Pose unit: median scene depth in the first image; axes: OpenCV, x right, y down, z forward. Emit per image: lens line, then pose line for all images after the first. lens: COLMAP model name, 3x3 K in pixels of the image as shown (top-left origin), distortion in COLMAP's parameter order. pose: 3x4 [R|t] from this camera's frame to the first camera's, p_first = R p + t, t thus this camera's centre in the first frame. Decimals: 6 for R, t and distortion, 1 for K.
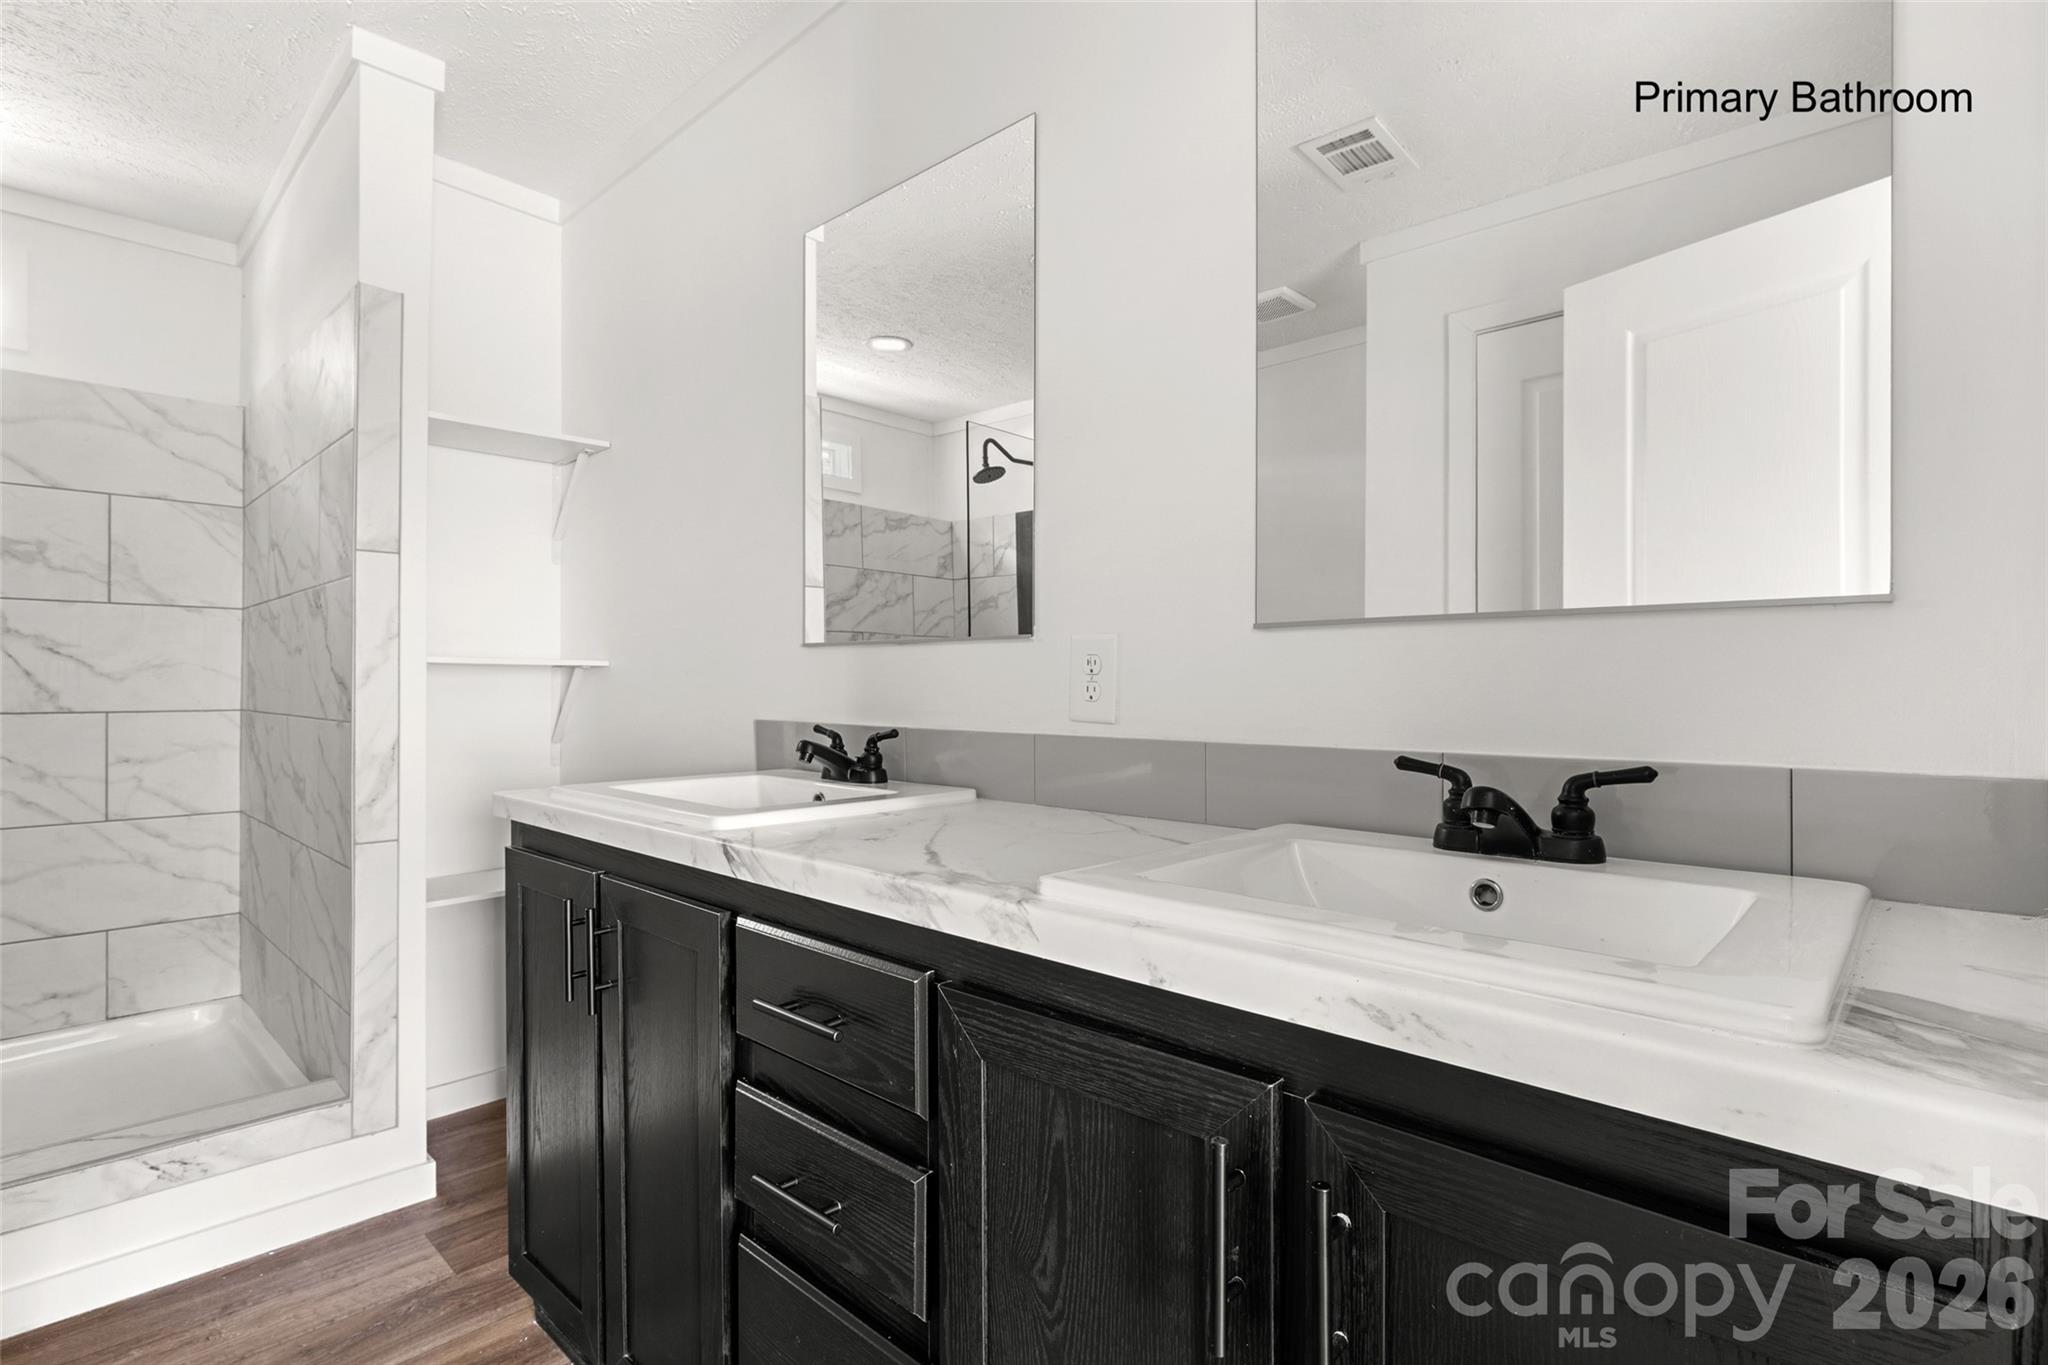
lens RADIAL K [[984.2, 0, 1026.7], [0, 984.2, 680.2], [0, 0, 1]] dist [0.005476, -0.003797]
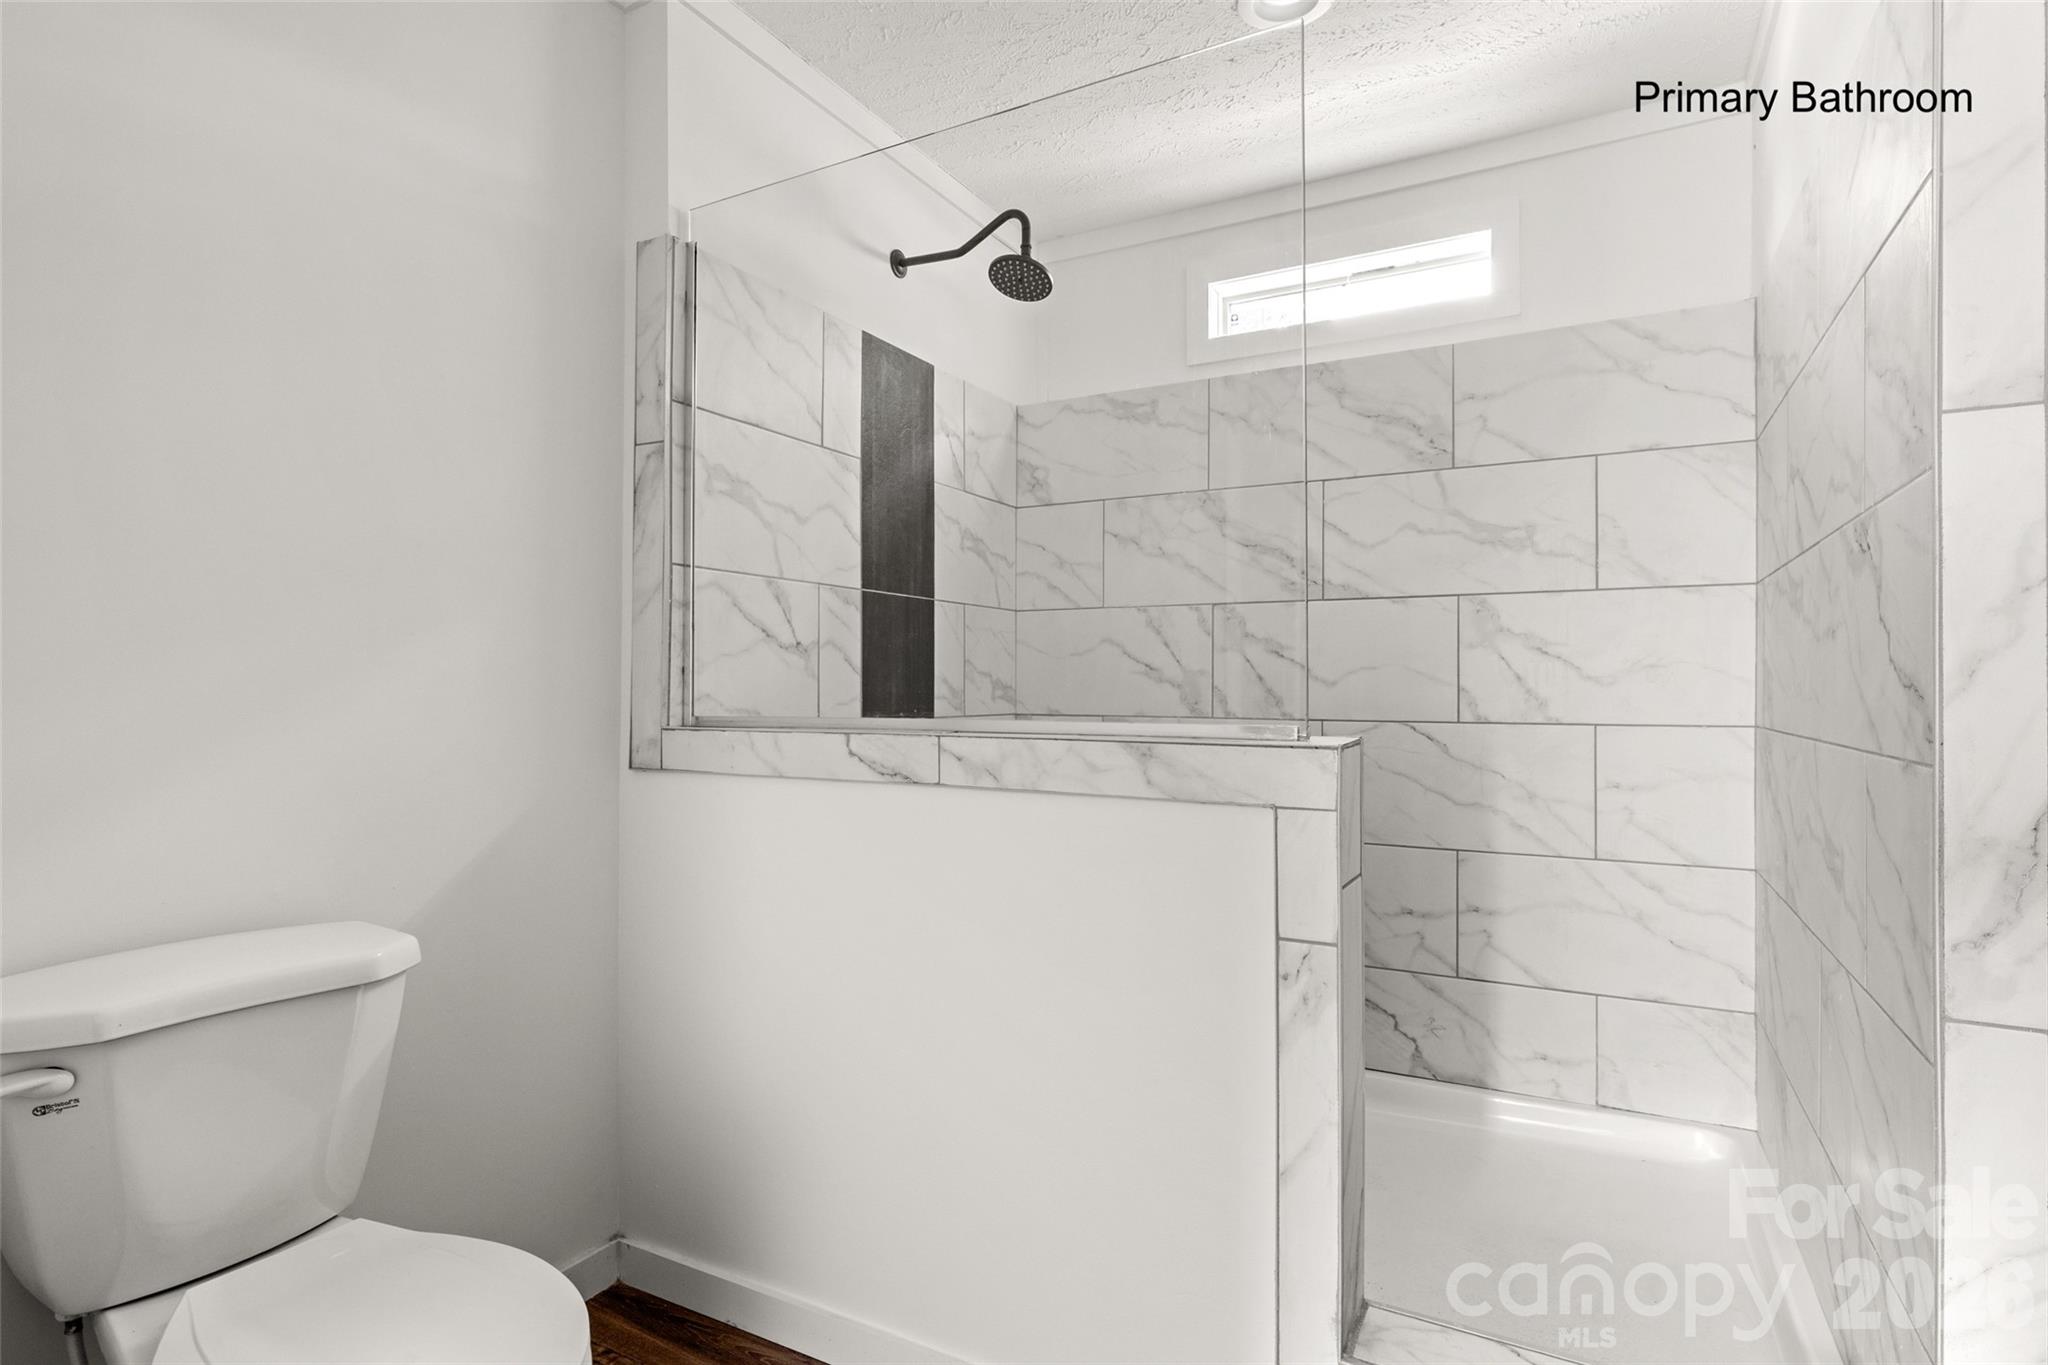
lens RADIAL K [[1019.1, 0, 1025.9], [0, 1019.1, 685.7], [0, 0, 1]] dist [-0.004669, 0.001396]
pose [[0.247439, -0.005694, -0.968887, -0.241842], [0.005101, 0.999977, -0.004574, 0.001821], [0.968890, -0.003811, 0.247462, 0.344686]]
